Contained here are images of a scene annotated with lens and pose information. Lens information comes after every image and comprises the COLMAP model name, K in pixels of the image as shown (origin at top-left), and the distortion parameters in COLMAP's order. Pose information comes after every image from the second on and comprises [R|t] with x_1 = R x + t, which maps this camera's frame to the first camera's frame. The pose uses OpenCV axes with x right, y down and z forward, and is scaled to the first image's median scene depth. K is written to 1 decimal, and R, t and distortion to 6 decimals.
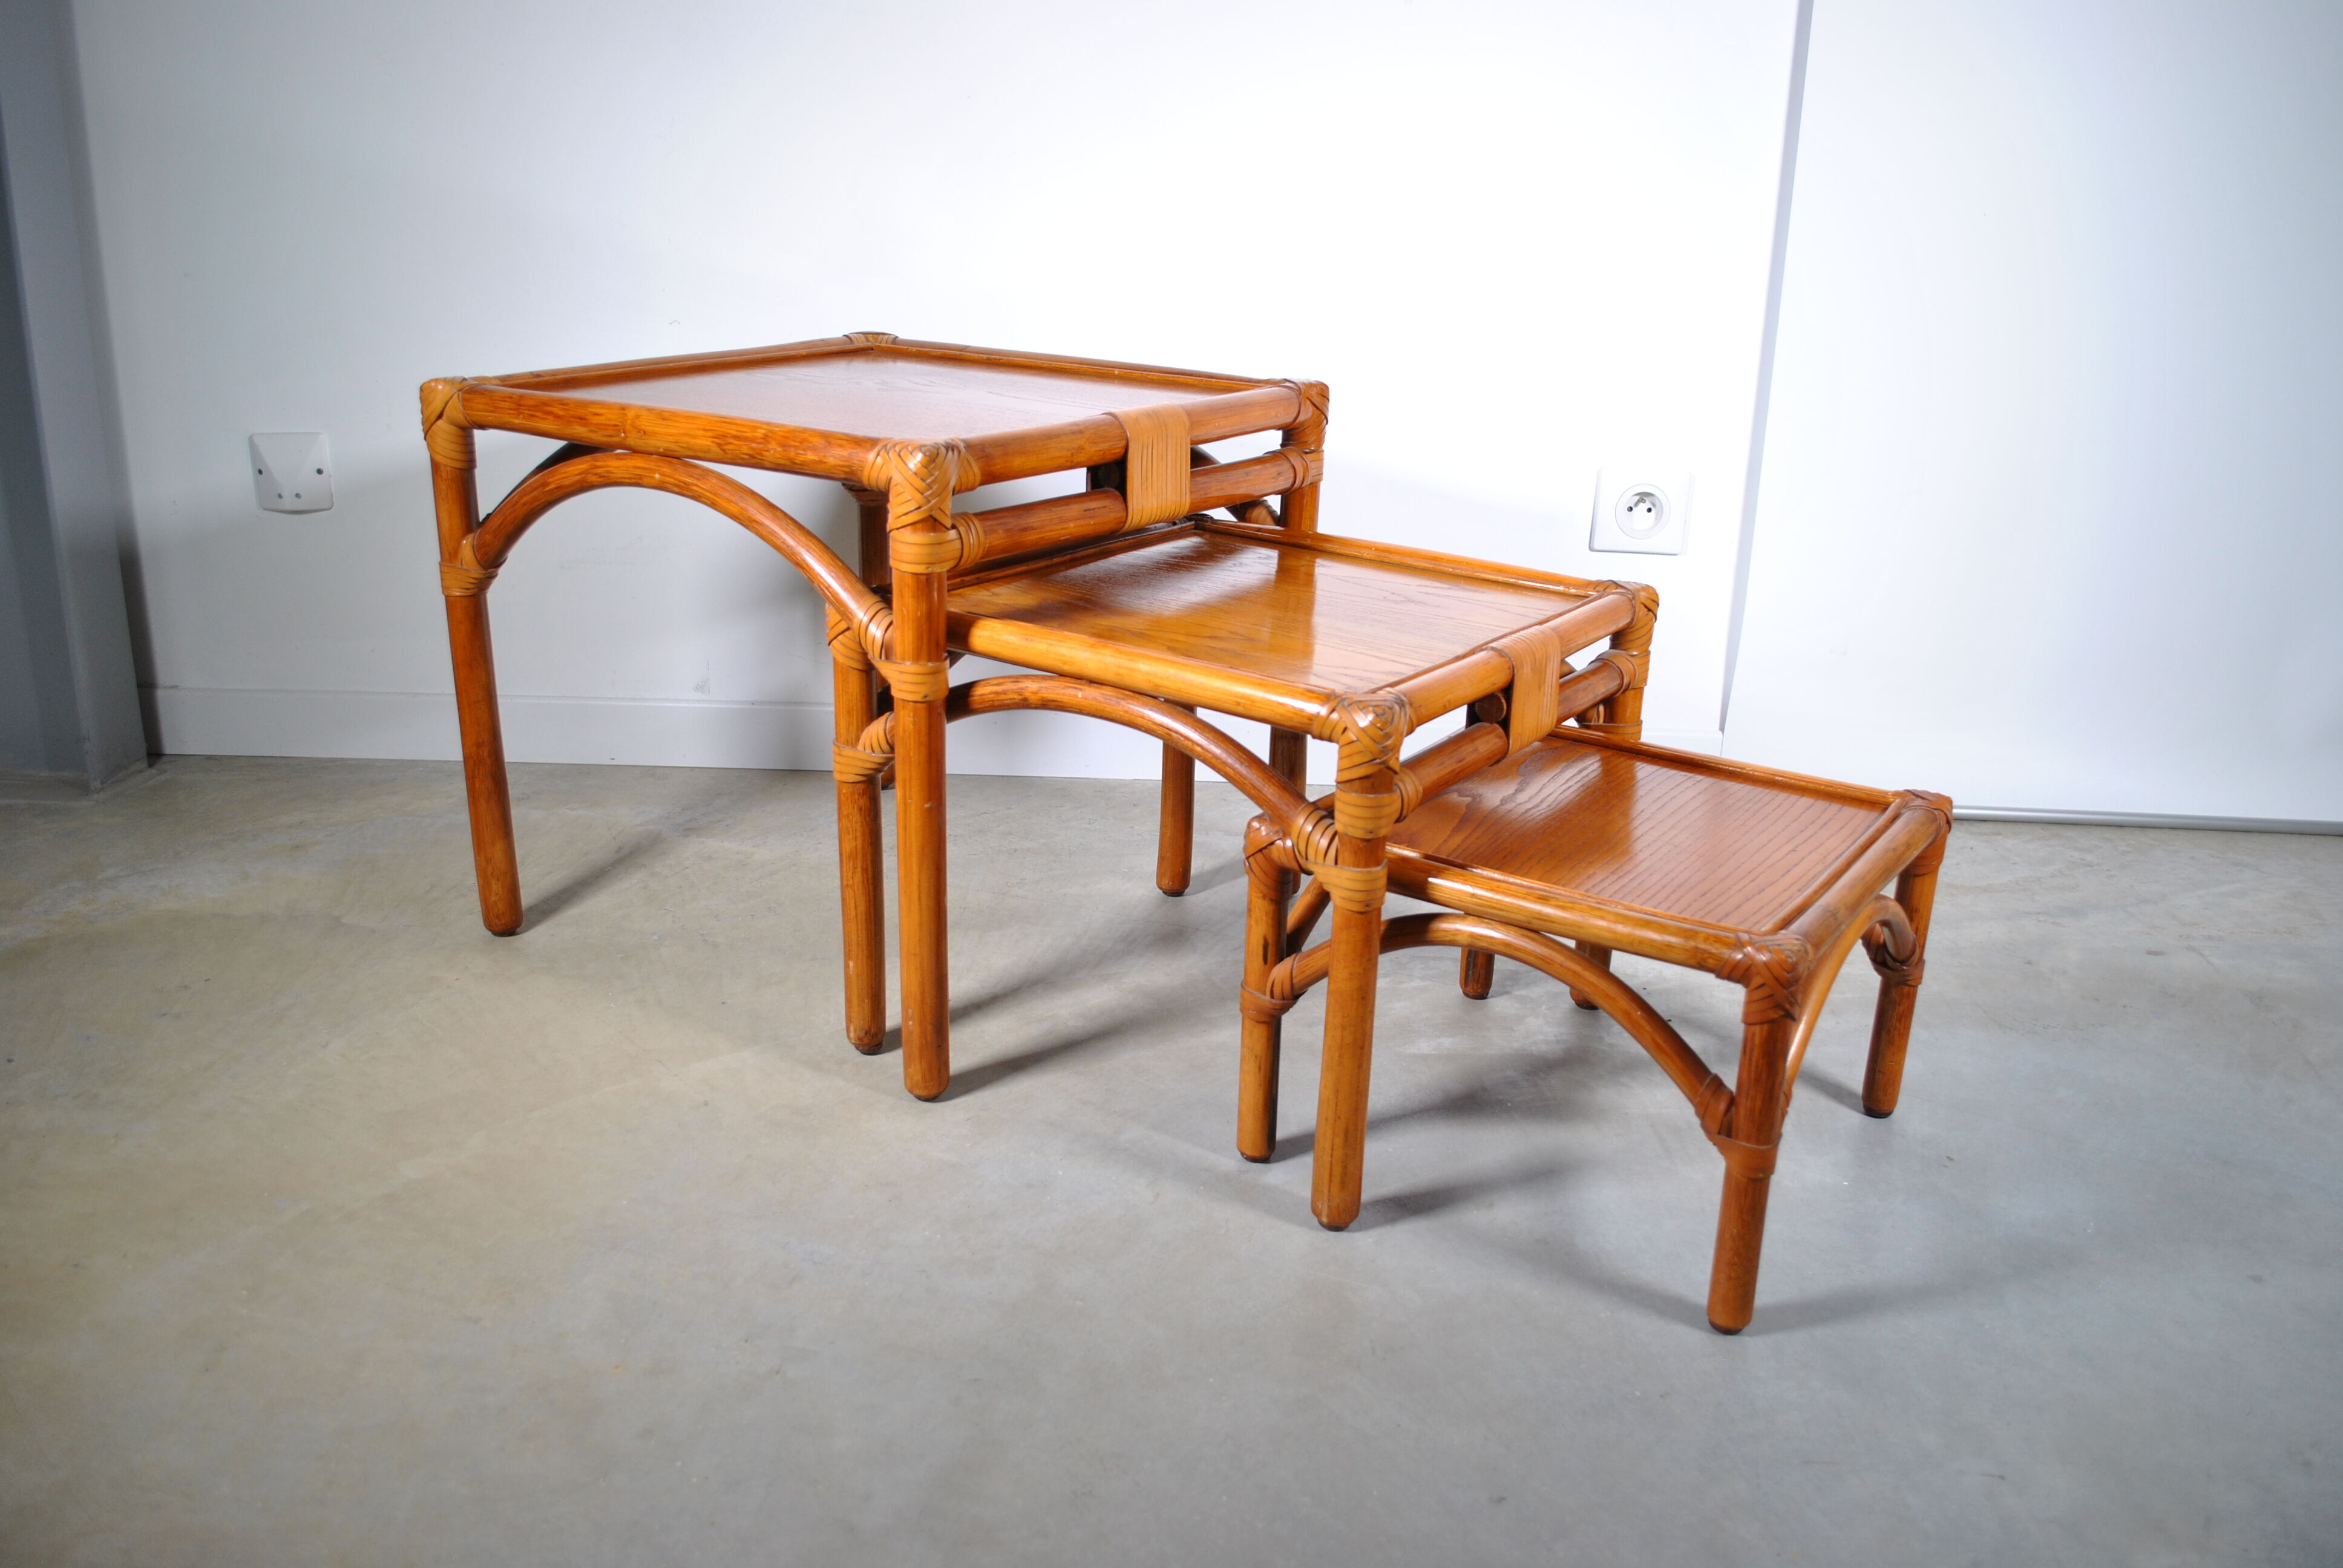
lens RADIAL K [[1909.0, 0, 1182.7], [0, 1909.0, 783.4], [0, 0, 1]] dist [-0.075521, 0.007270]
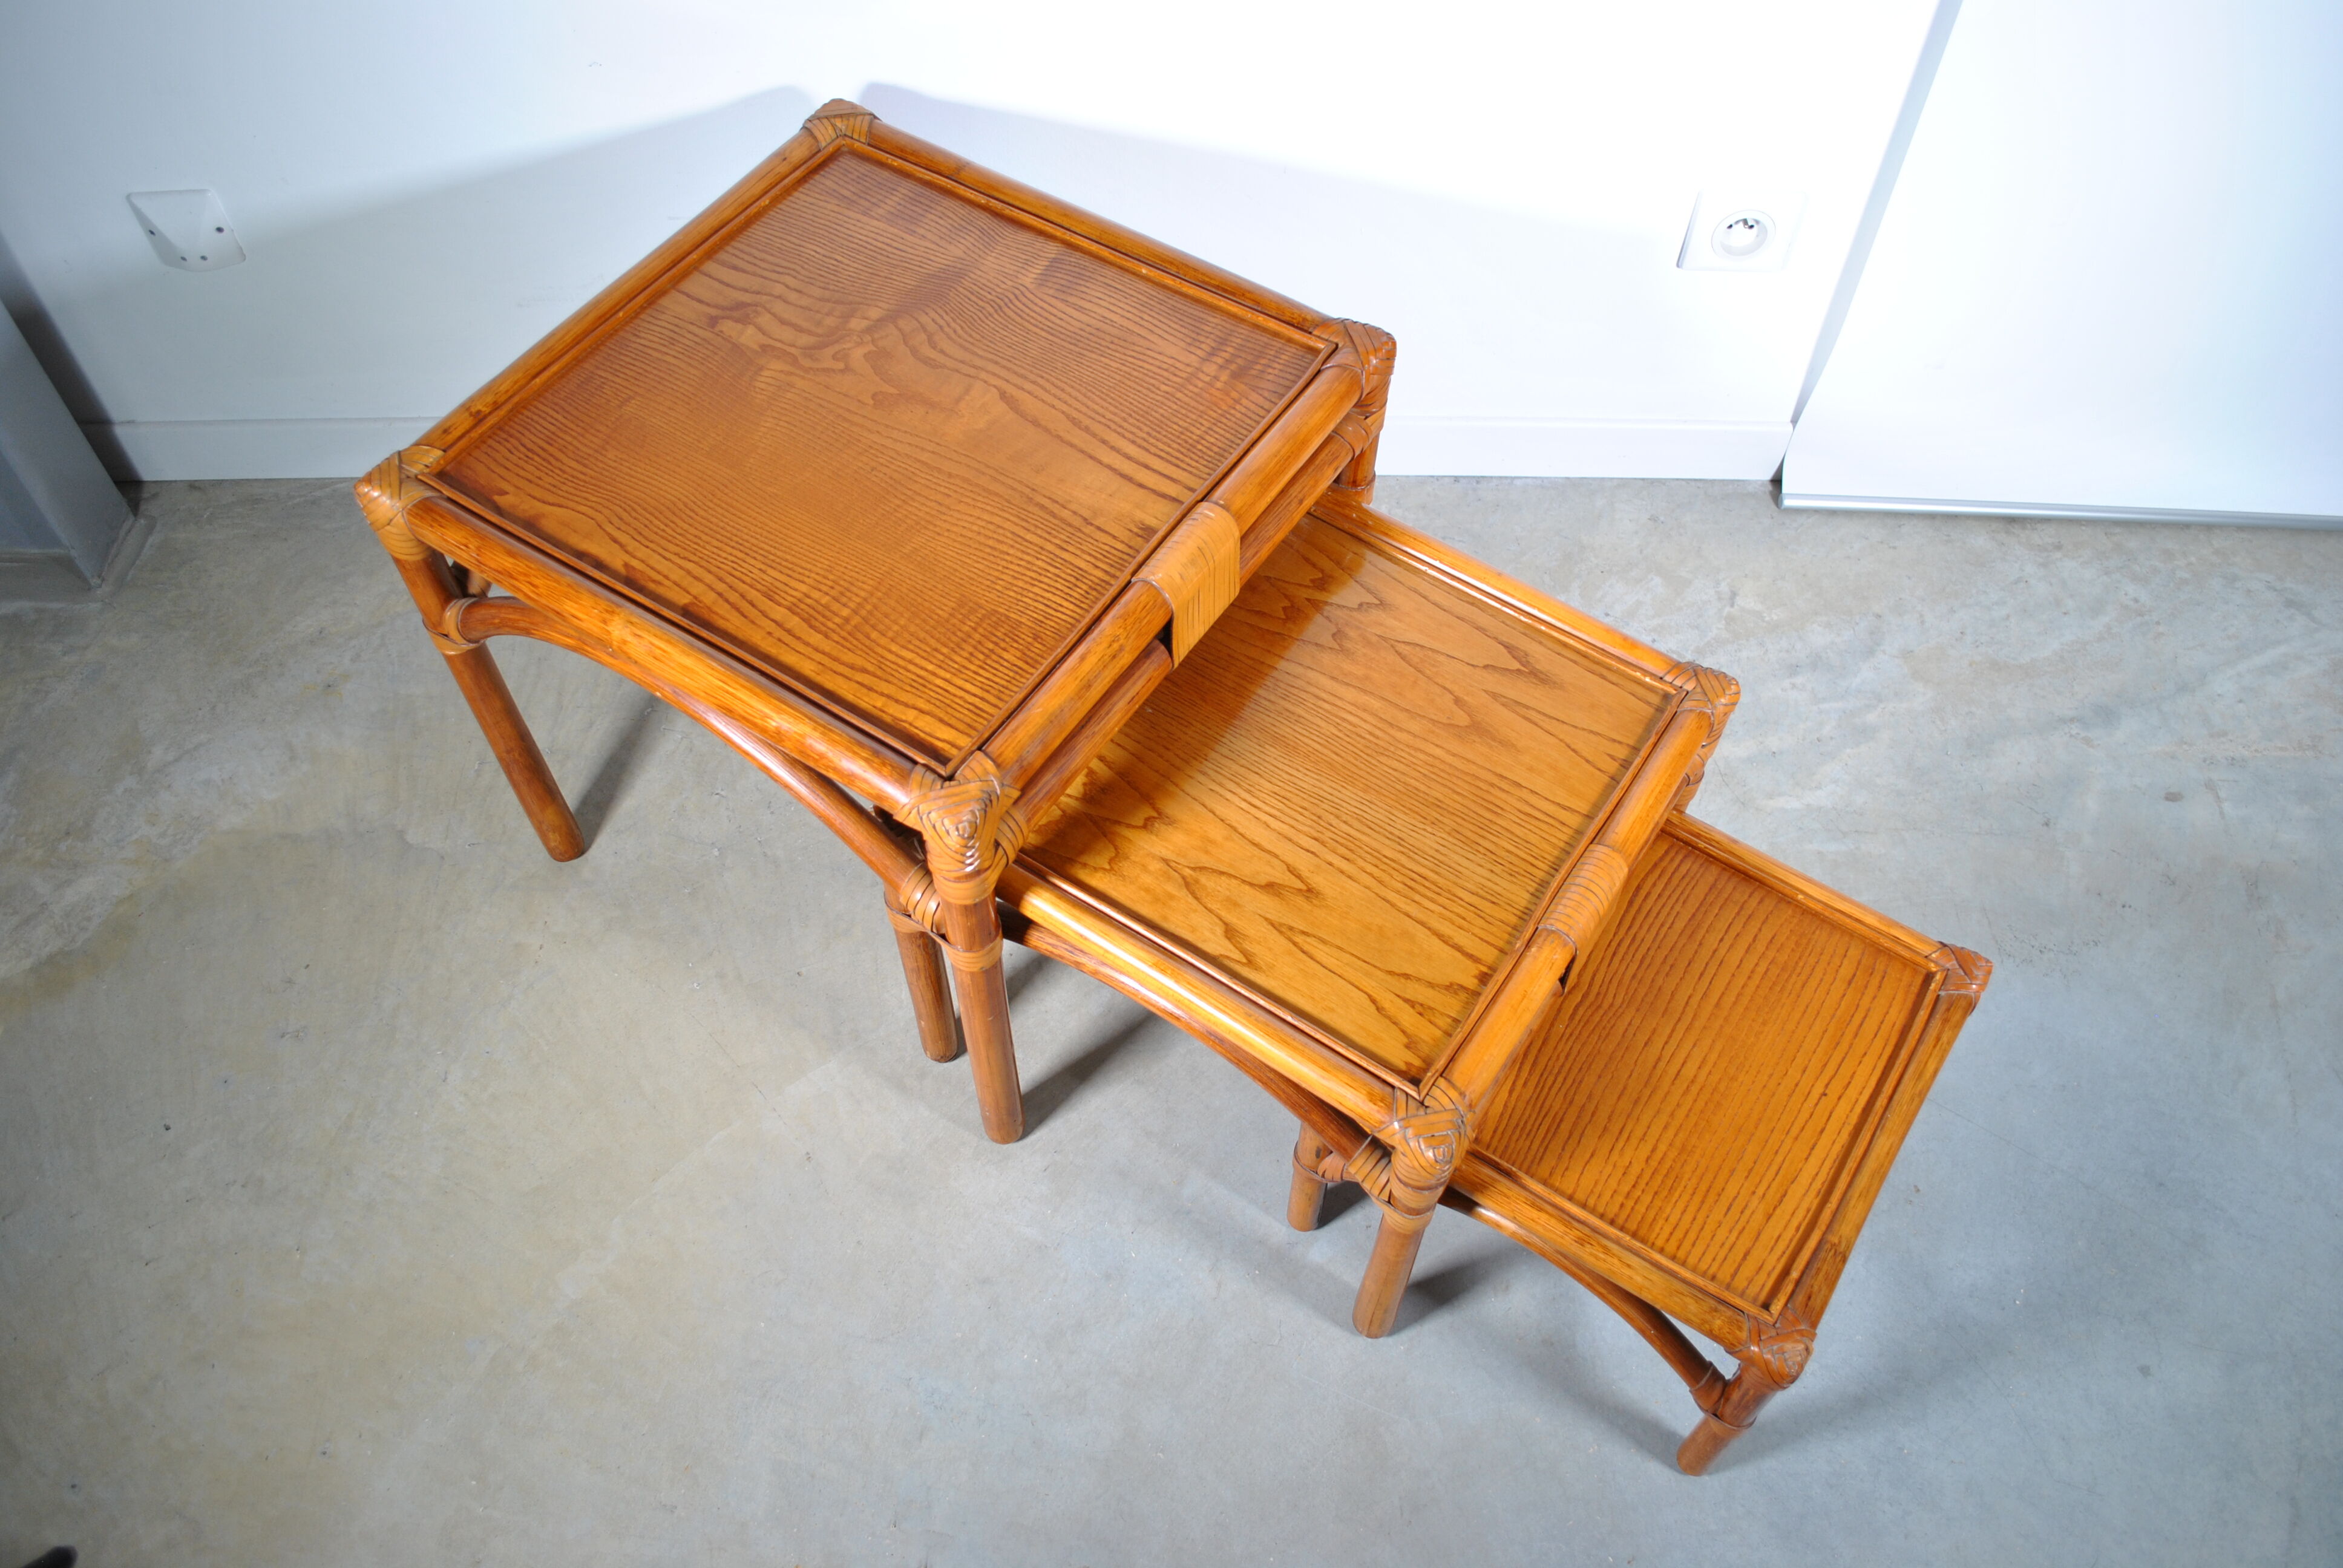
lens RADIAL K [[1844.4, 0, 1185.5], [0, 1844.4, 778.5], [0, 0, 1]] dist [-0.075965, 0.004211]
pose [[0.999797, -0.018806, -0.007295, -0.017840], [0.019501, 0.808659, 0.587954, -0.620530], [-0.005157, -0.587977, 0.808861, 0.252738]]
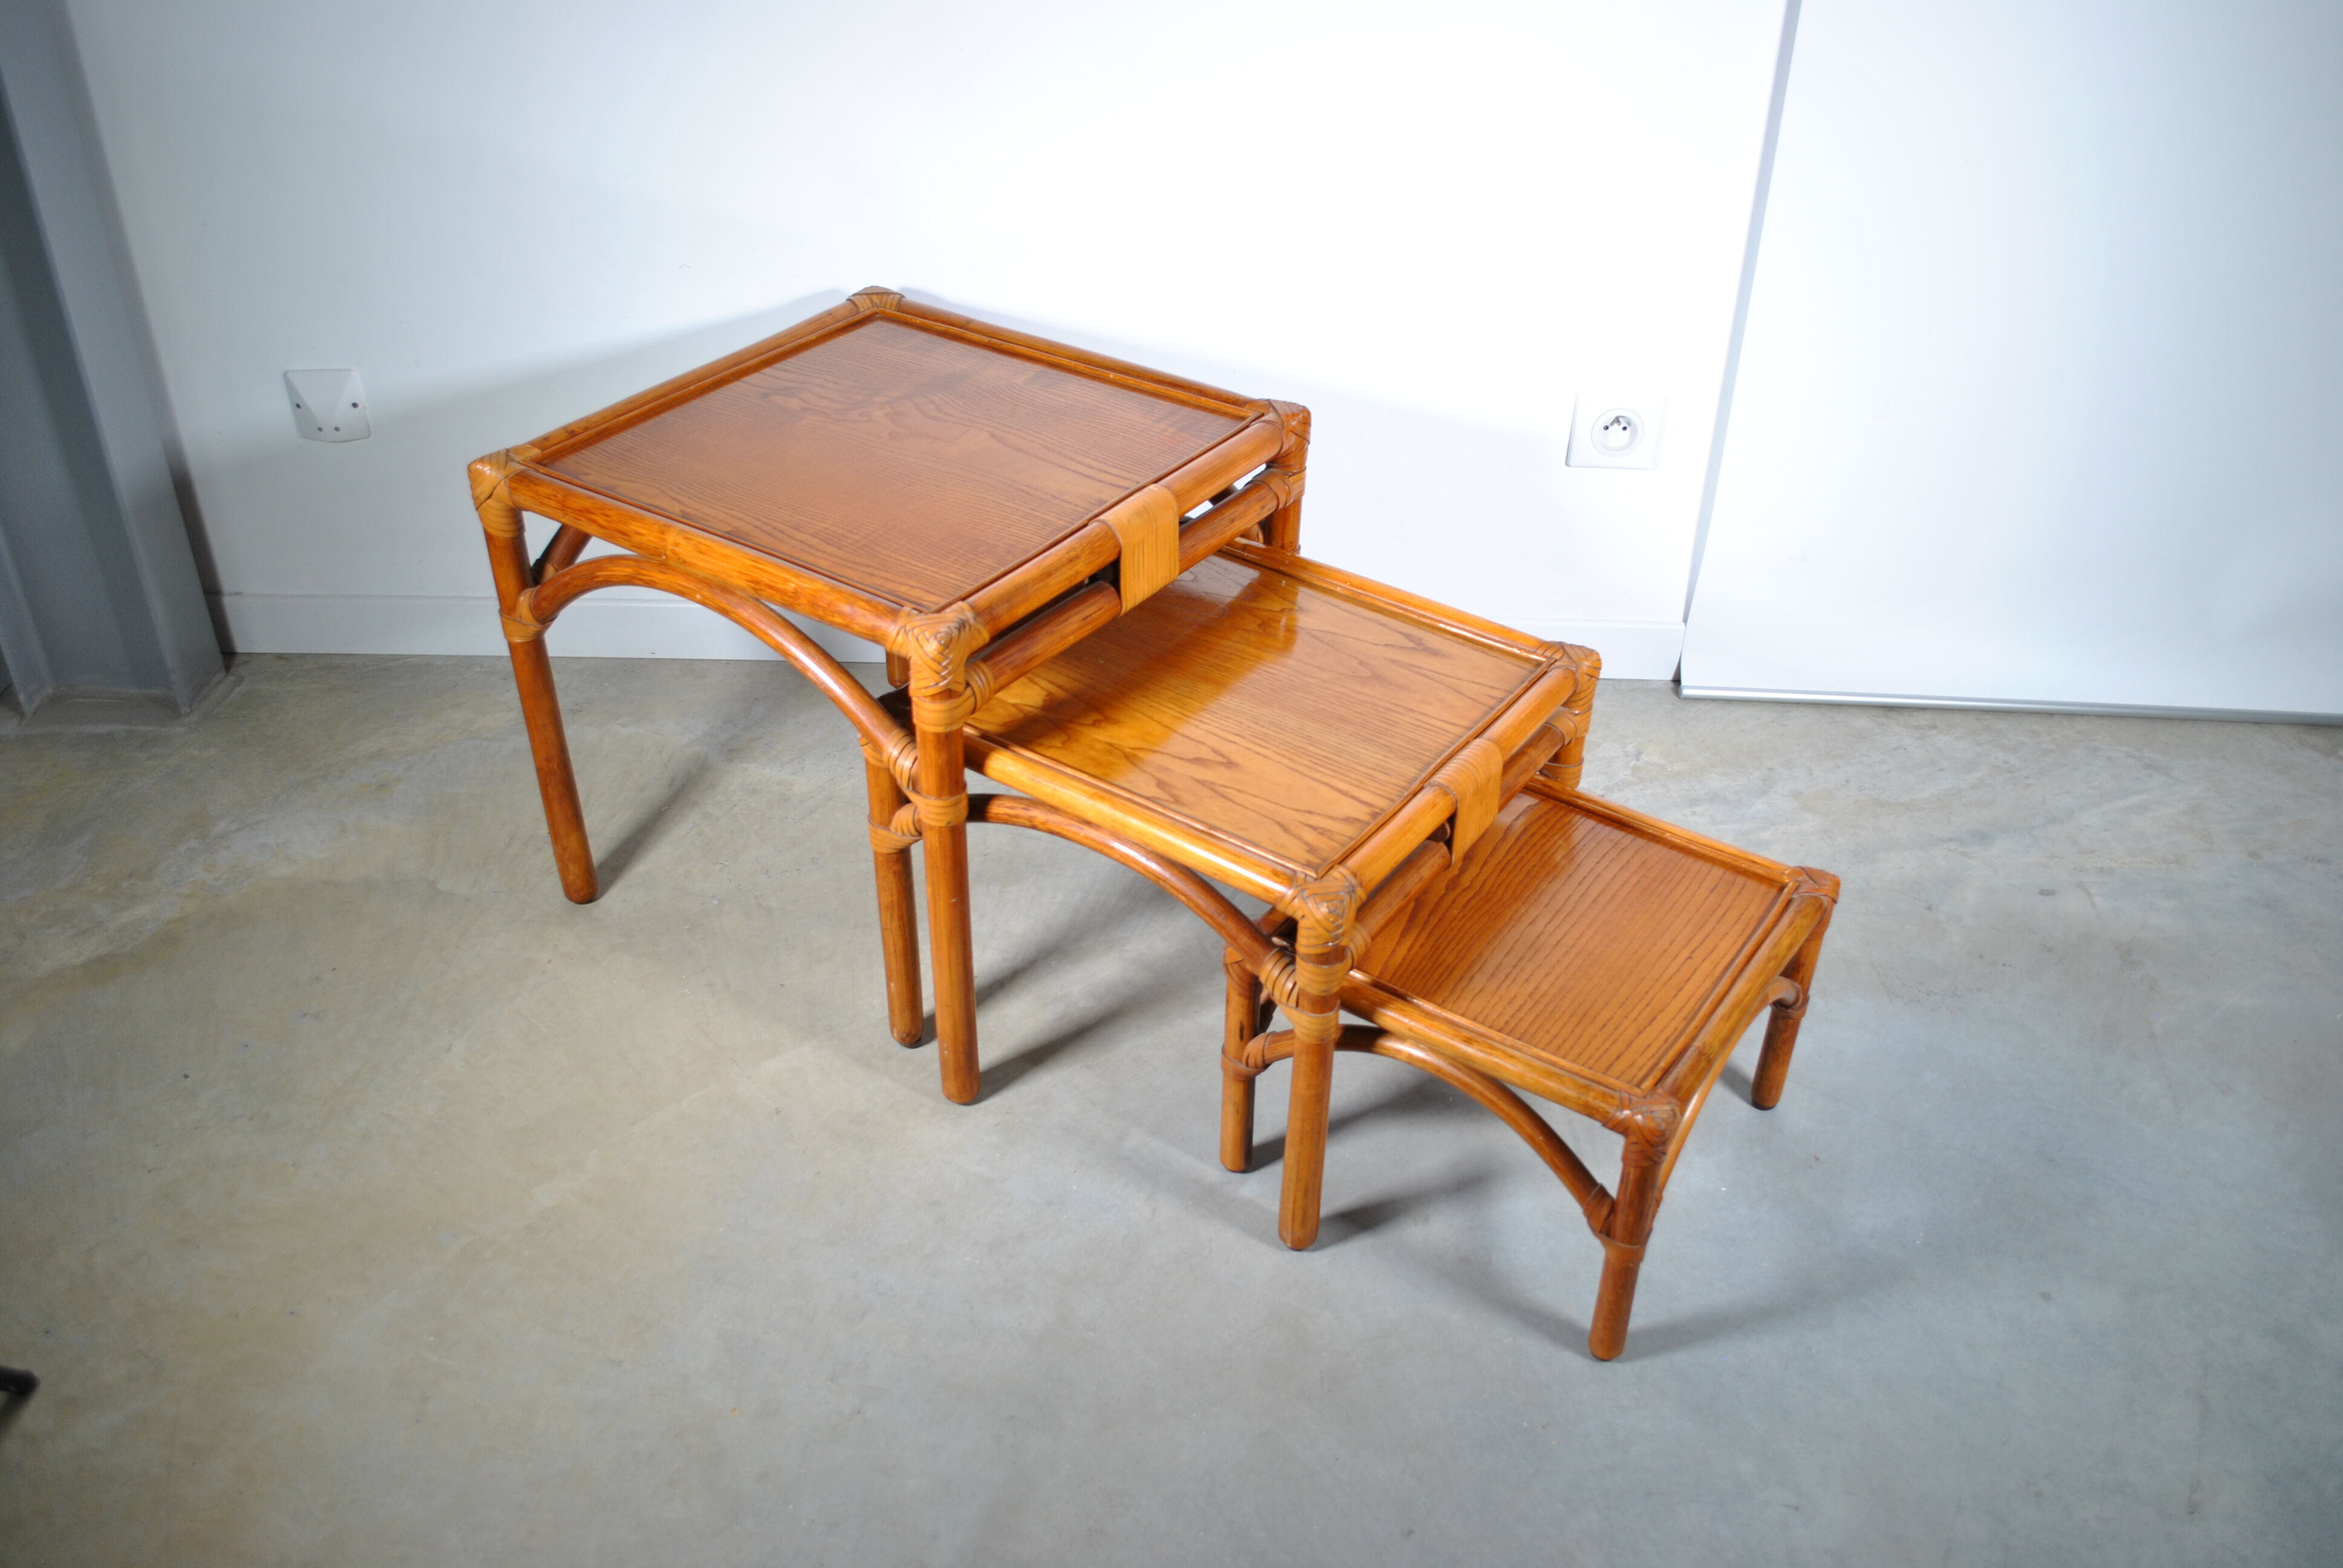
lens RADIAL K [[1957.2, 0, 1180.0], [0, 1957.2, 773.8], [0, 0, 1]] dist [-0.071976, 0.003848]
pose [[0.999909, -0.005549, -0.012329, 0.018498], [0.008580, 0.965172, 0.261476, -0.346247], [0.010449, -0.261558, 0.965131, -0.124757]]
